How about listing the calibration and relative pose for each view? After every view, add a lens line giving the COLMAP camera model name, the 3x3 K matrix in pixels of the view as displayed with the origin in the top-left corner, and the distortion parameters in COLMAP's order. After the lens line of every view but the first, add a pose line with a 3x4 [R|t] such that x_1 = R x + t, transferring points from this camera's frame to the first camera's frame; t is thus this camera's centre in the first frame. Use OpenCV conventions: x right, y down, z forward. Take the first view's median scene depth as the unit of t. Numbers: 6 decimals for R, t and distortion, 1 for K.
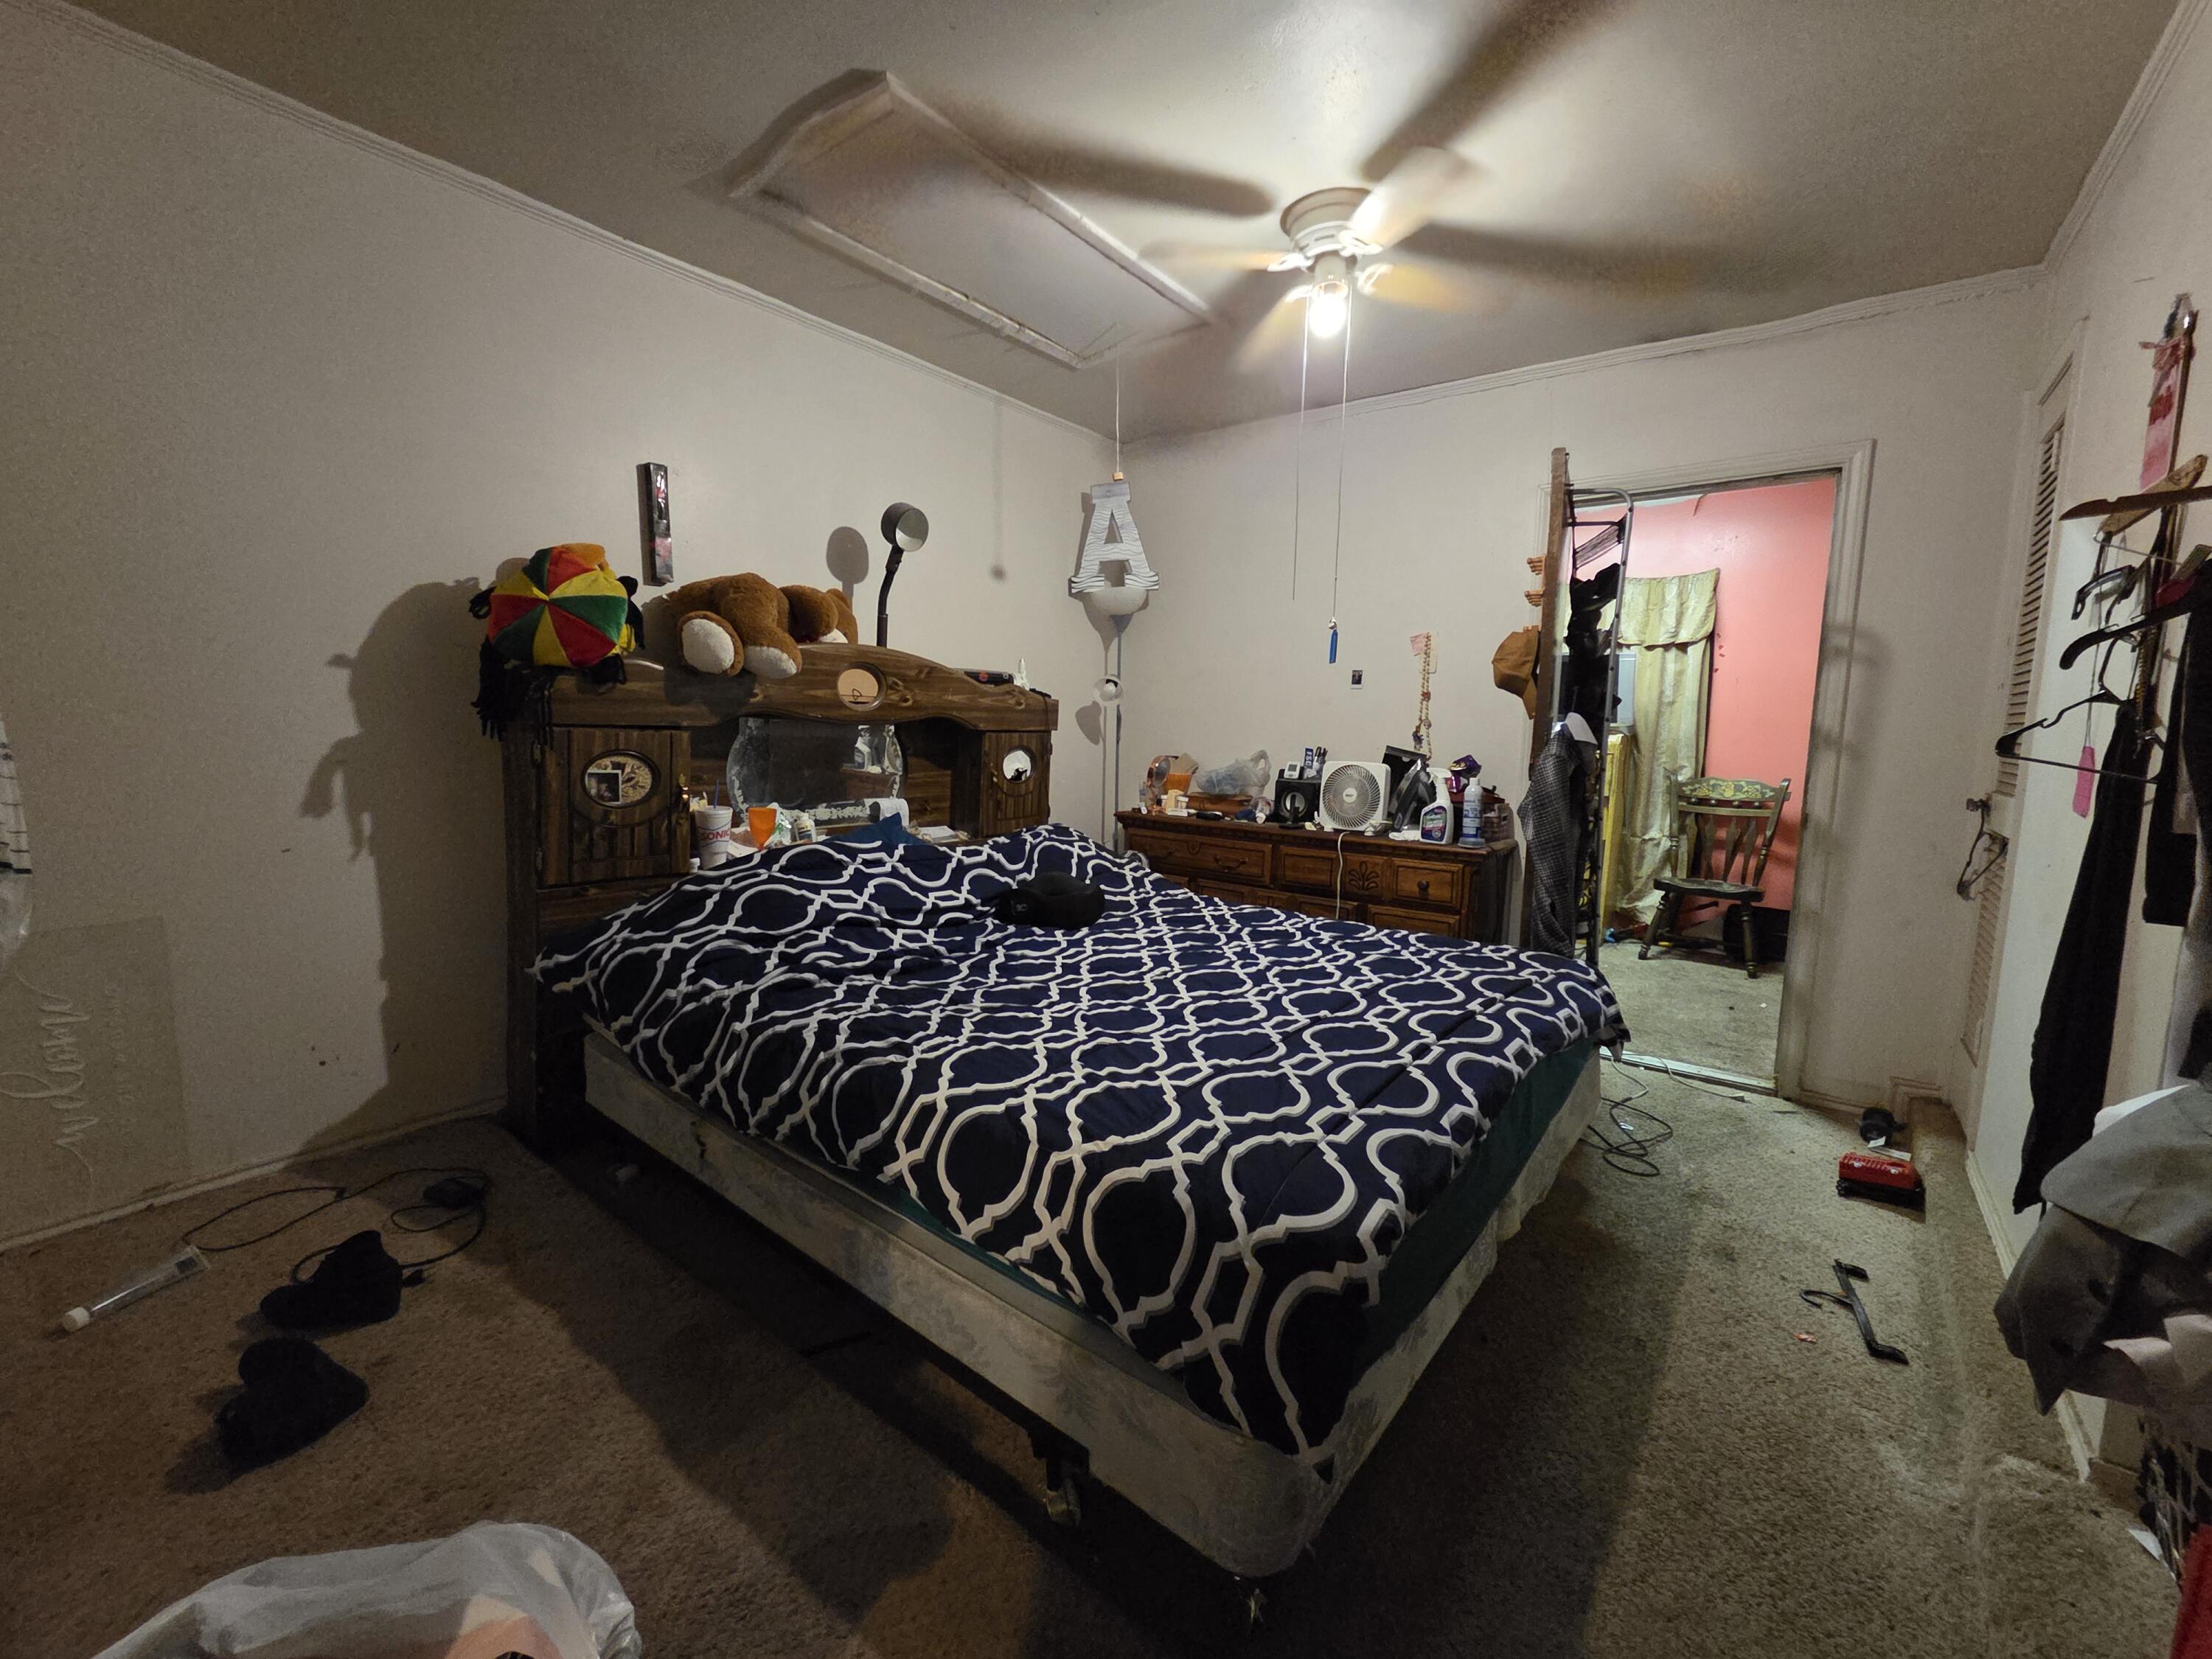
lens RADIAL K [[901.5, 0, 1102.2], [0, 901.5, 827.6], [0, 0, 1]] dist [0.004495, -0.002136]
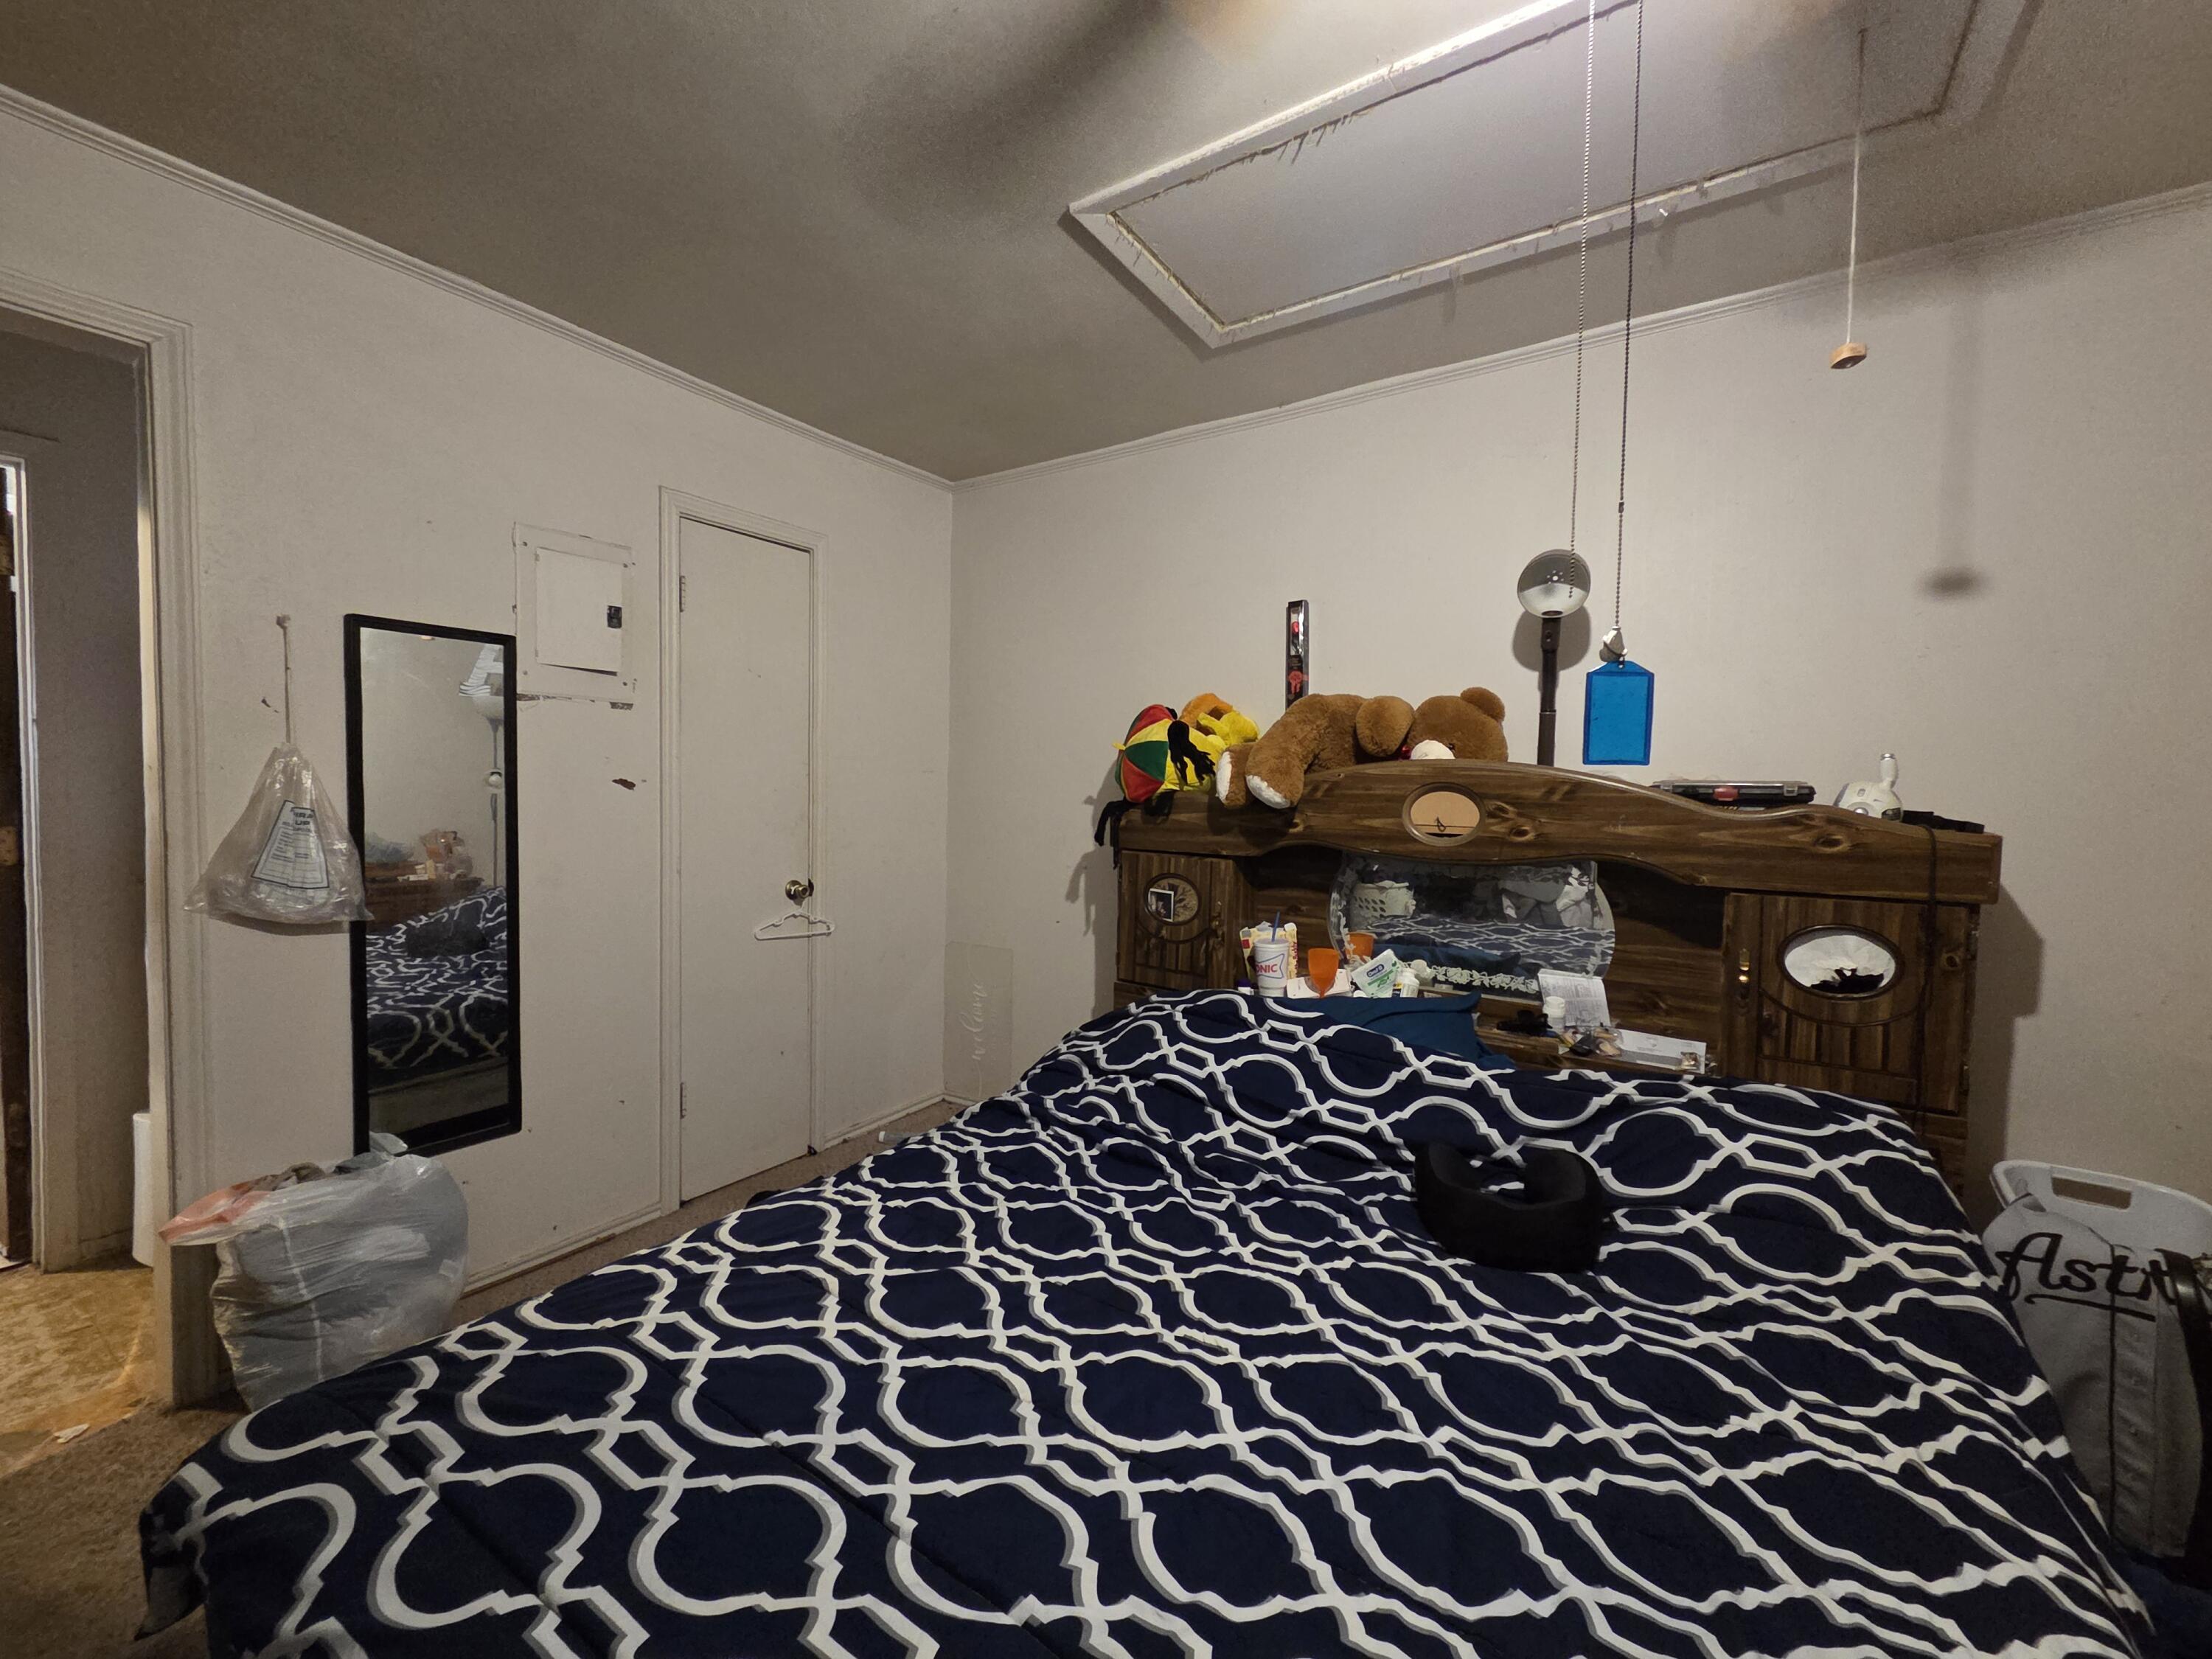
lens RADIAL K [[901.5, 0, 1095.4], [0, 901.5, 831.1], [0, 0, 1]] dist [0.004495, -0.002136]
pose [[0.074904, 0.023266, -0.996919, 0.661827], [-0.134092, 0.990883, 0.013050, -0.161393], [0.988134, 0.132701, 0.077341, 0.933533]]
